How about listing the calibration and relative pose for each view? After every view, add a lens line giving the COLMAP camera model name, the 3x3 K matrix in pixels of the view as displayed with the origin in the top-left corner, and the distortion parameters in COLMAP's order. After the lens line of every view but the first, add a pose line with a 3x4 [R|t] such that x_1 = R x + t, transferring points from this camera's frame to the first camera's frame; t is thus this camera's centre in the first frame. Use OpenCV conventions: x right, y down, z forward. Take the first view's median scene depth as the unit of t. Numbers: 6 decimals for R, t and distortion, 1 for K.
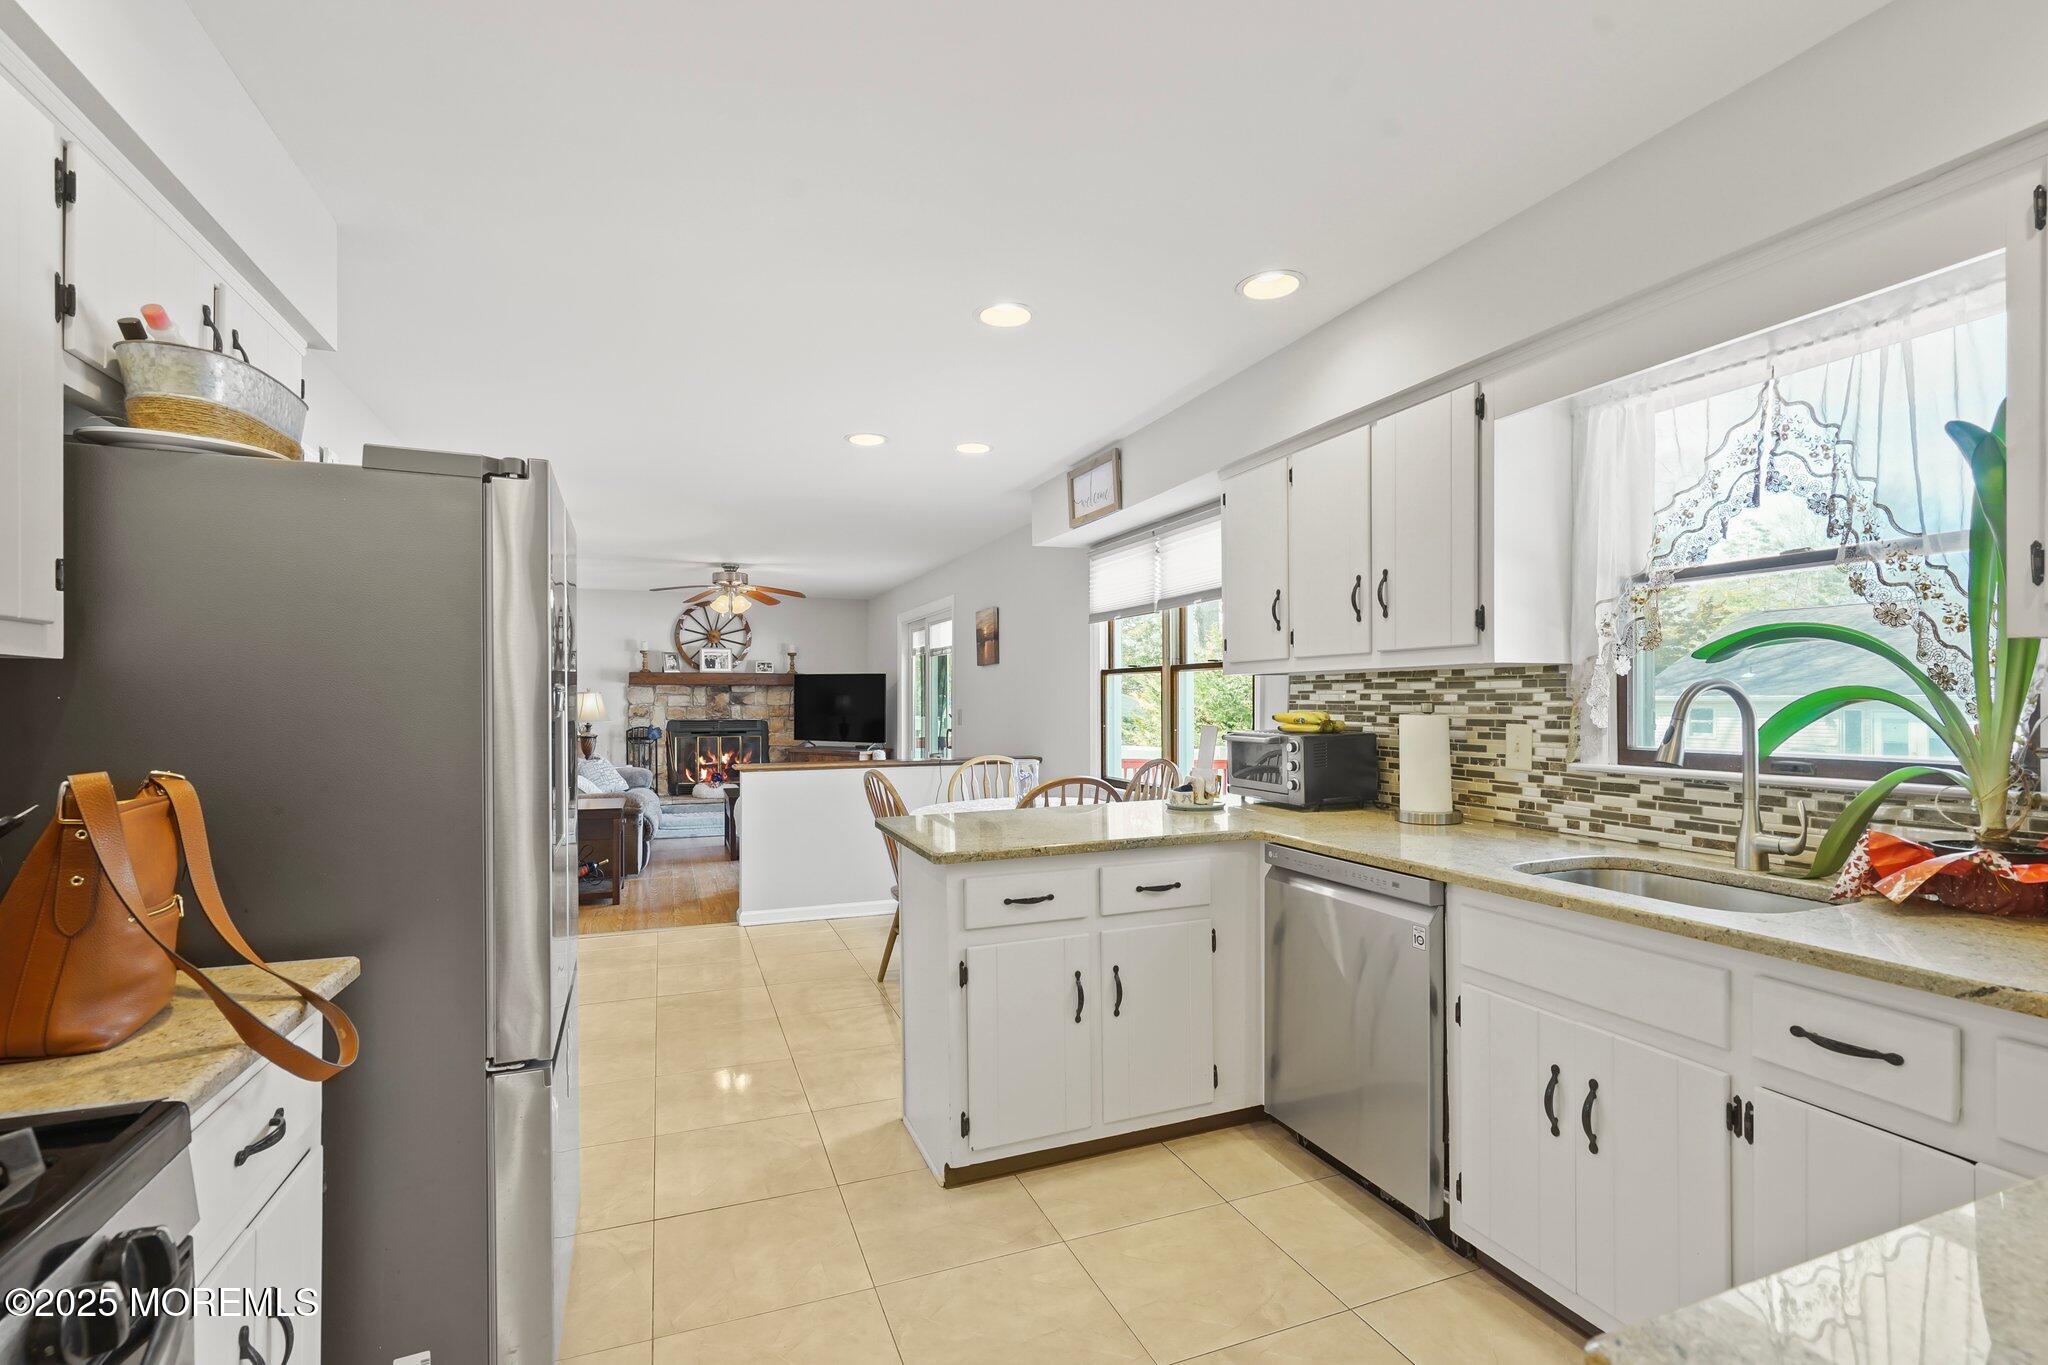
lens RADIAL K [[937.6, 0, 1017.6], [0, 937.6, 701.7], [0, 0, 1]] dist [-0.003258, 0.001885]
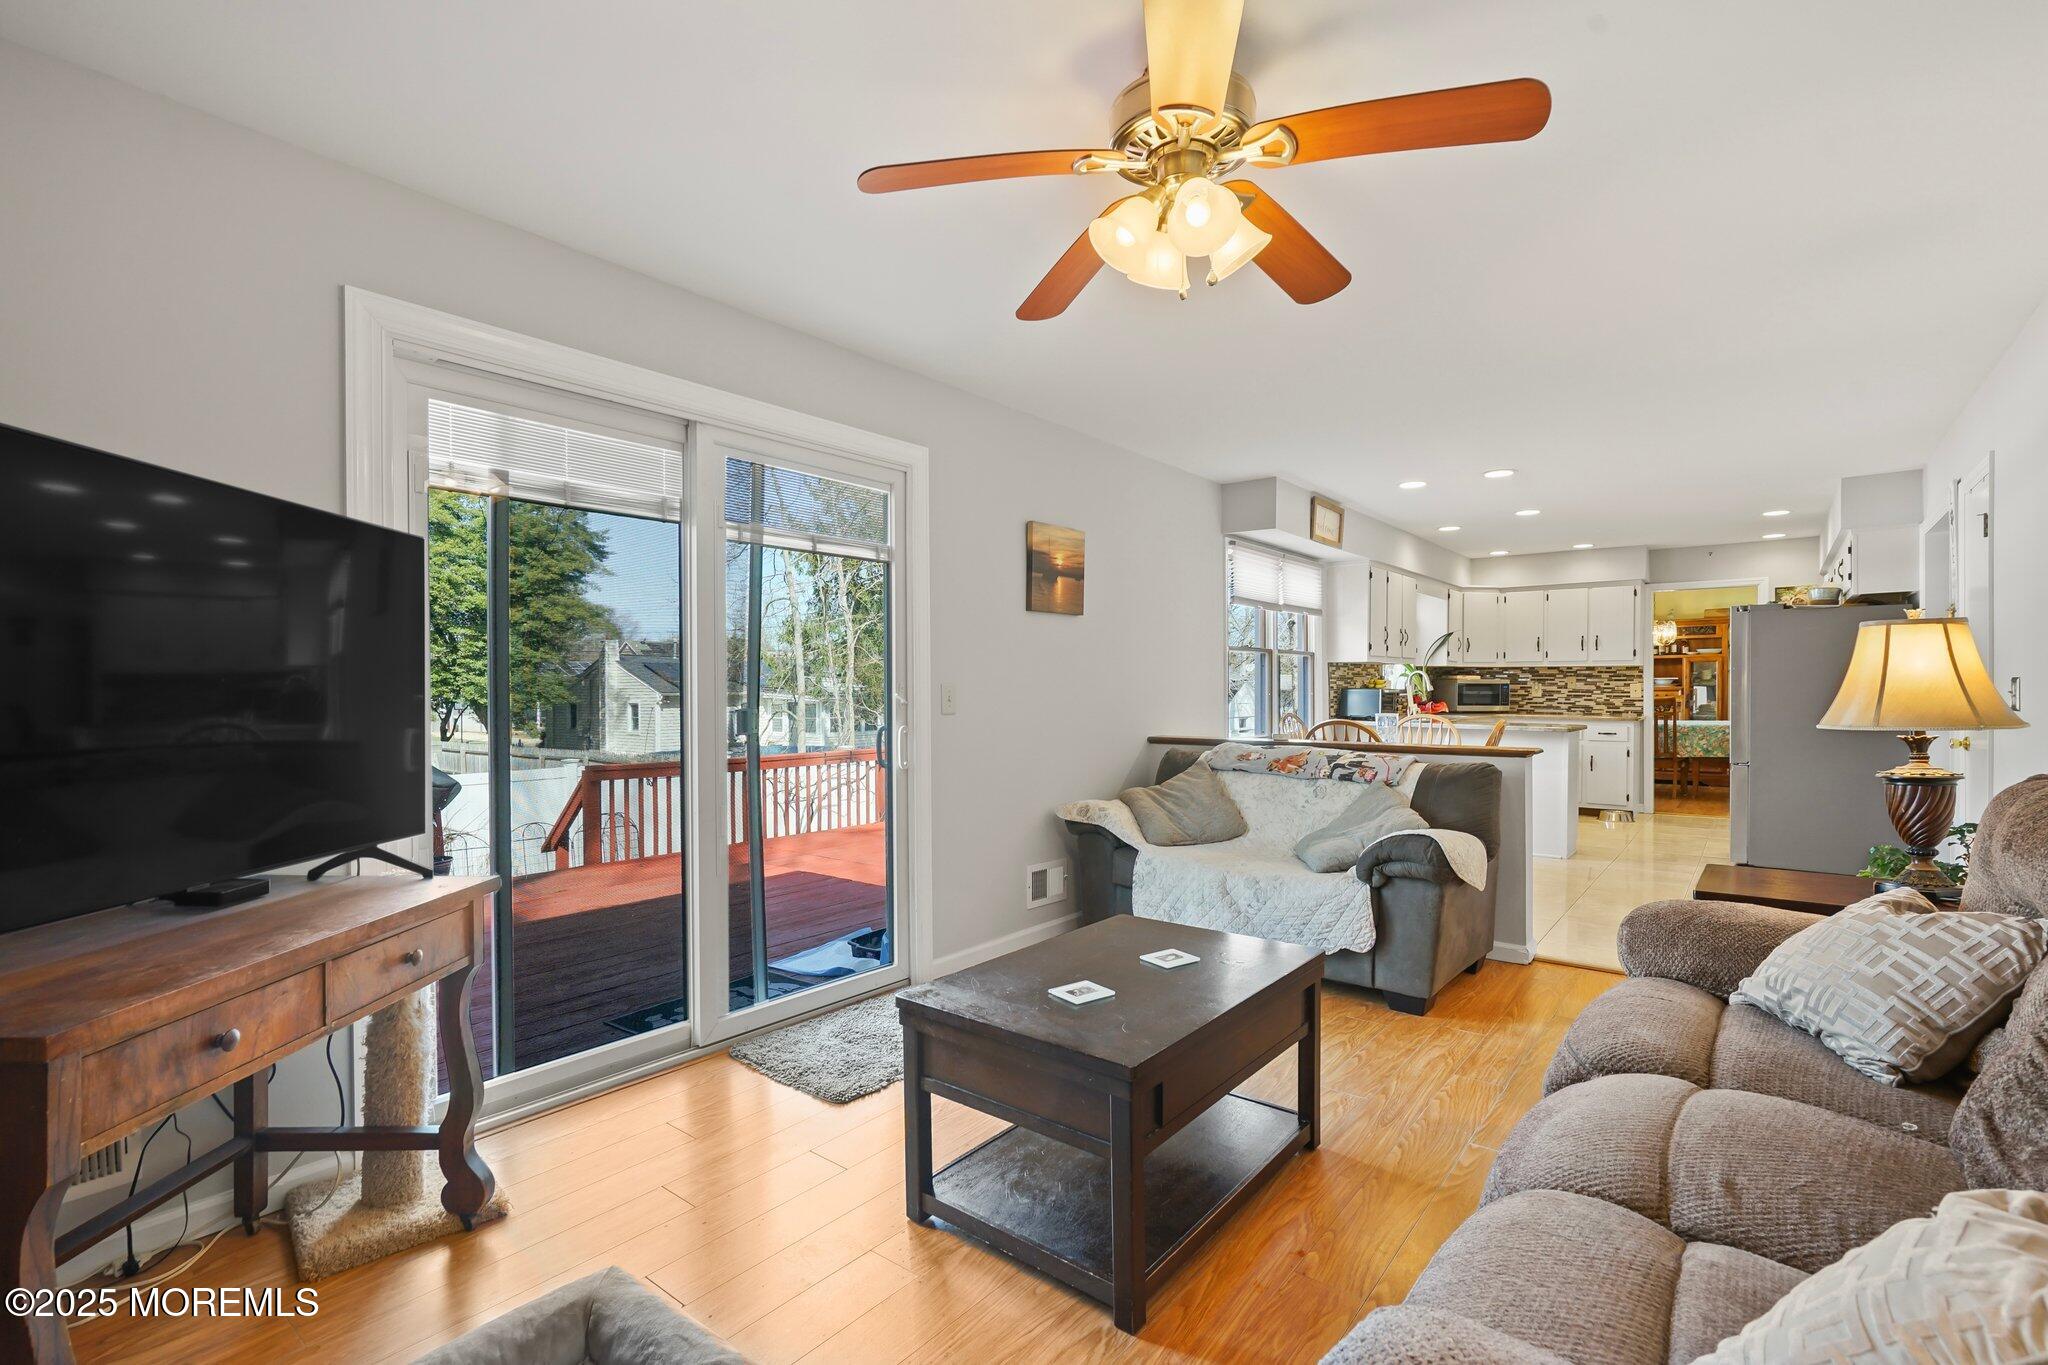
lens RADIAL K [[937.6, 0, 1009.7], [0, 937.6, 697.6], [0, 0, 1]] dist [-0.003258, 0.001885]
pose [[-0.503798, -0.003577, 0.863814, -0.616515], [0.008425, 0.999924, 0.009054, 0.013249], [-0.863780, 0.011839, -0.503730, 1.459055]]
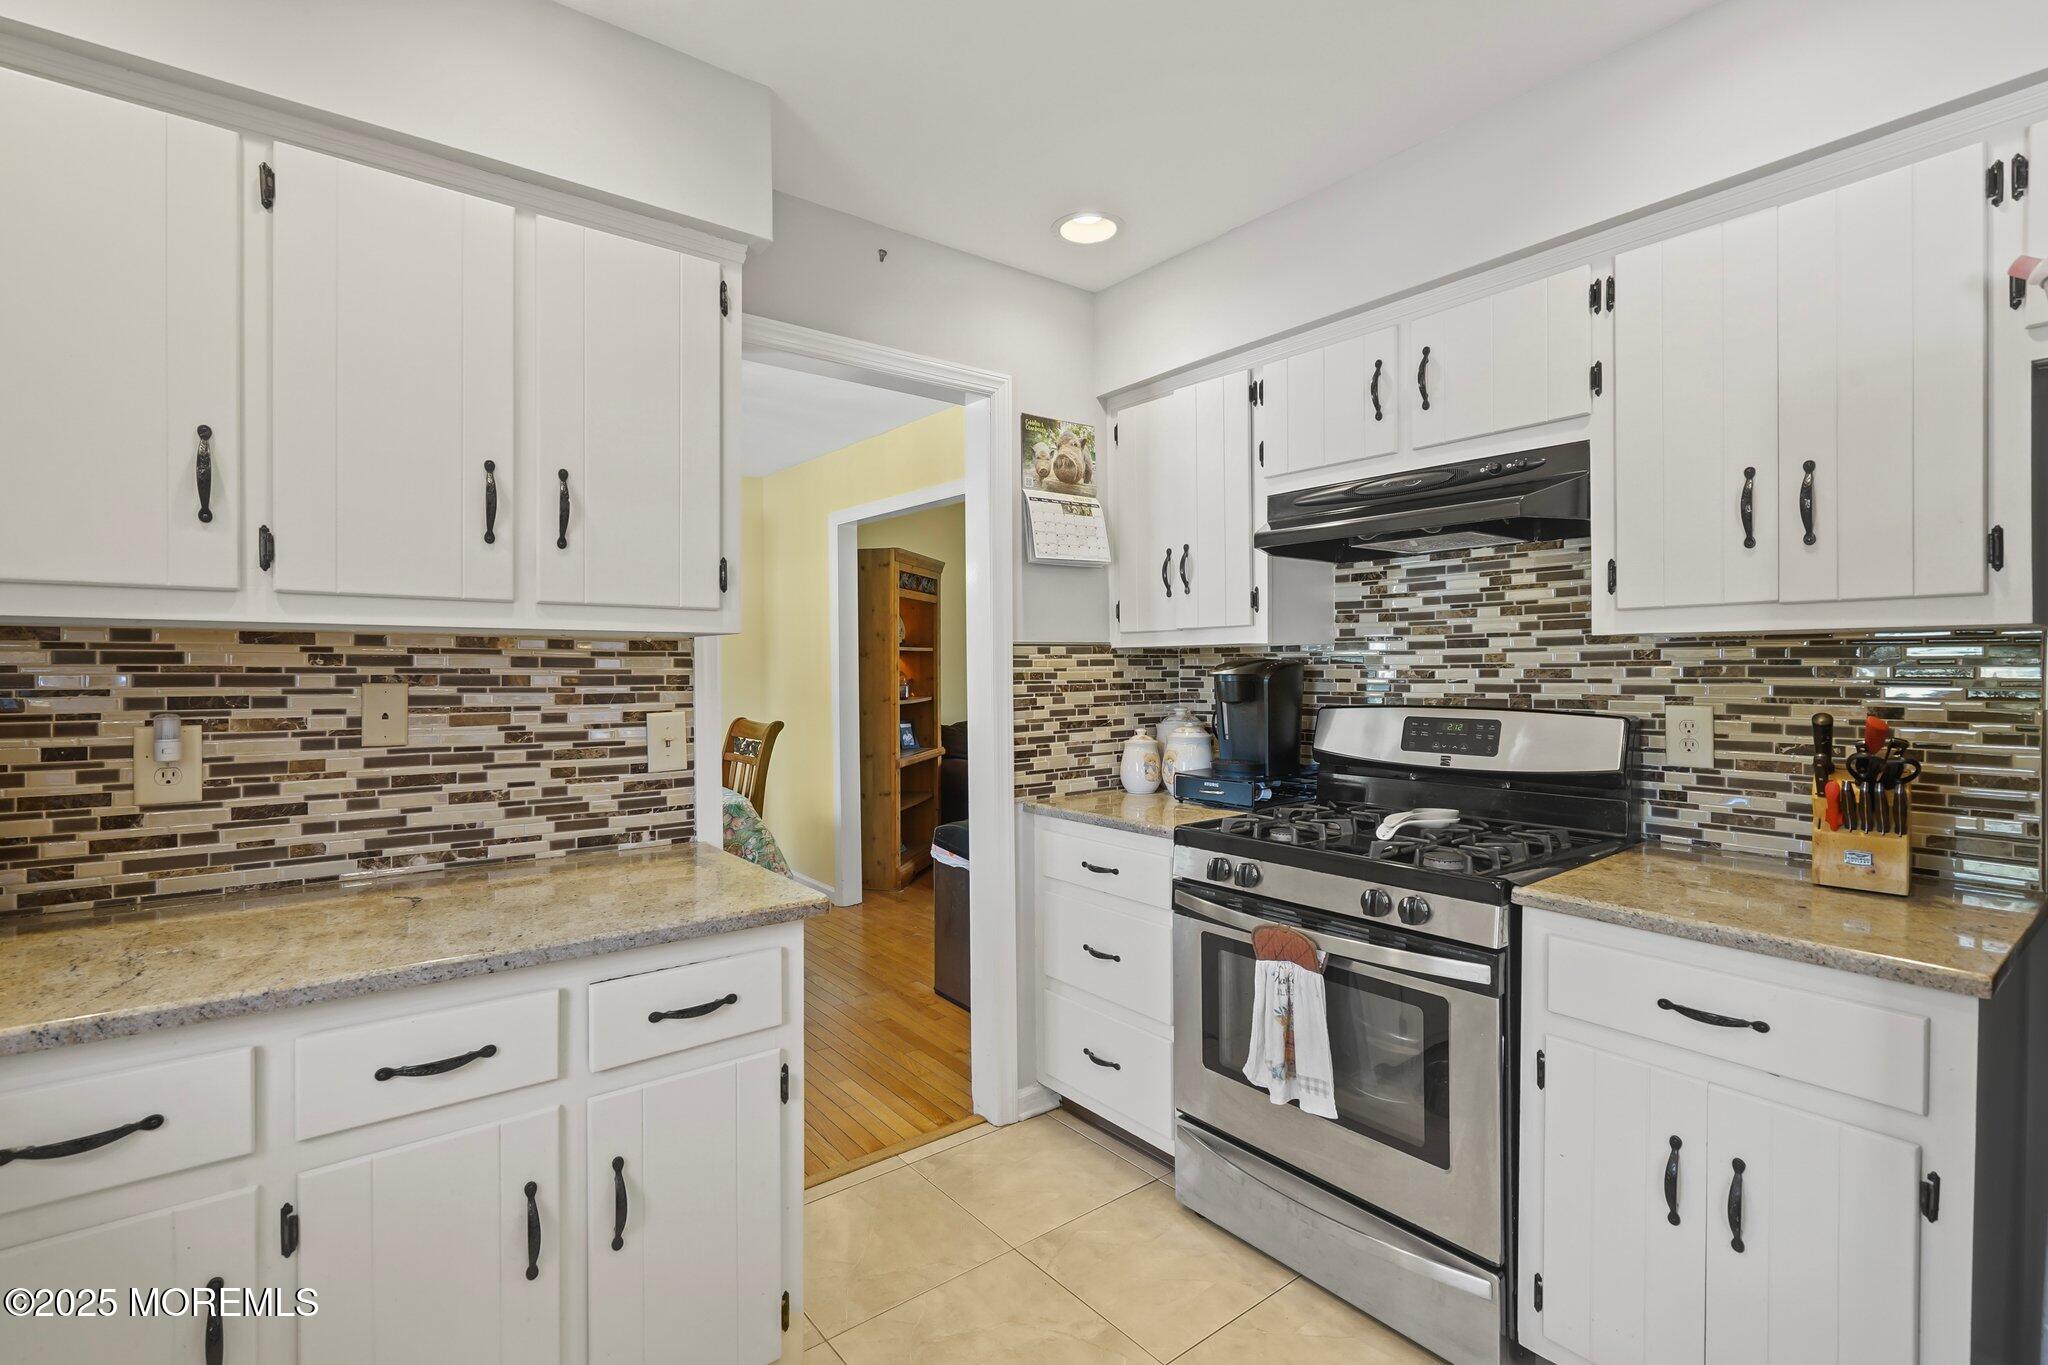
lens RADIAL K [[937.6, 0, 1020.8], [0, 937.6, 673.8], [0, 0, 1]] dist [-0.003258, 0.001885]
pose [[-0.953273, 0.011438, -0.301894, 0.077952], [0.009094, 0.999917, 0.009169, -0.002128], [0.301973, 0.005996, -0.953297, 0.337973]]
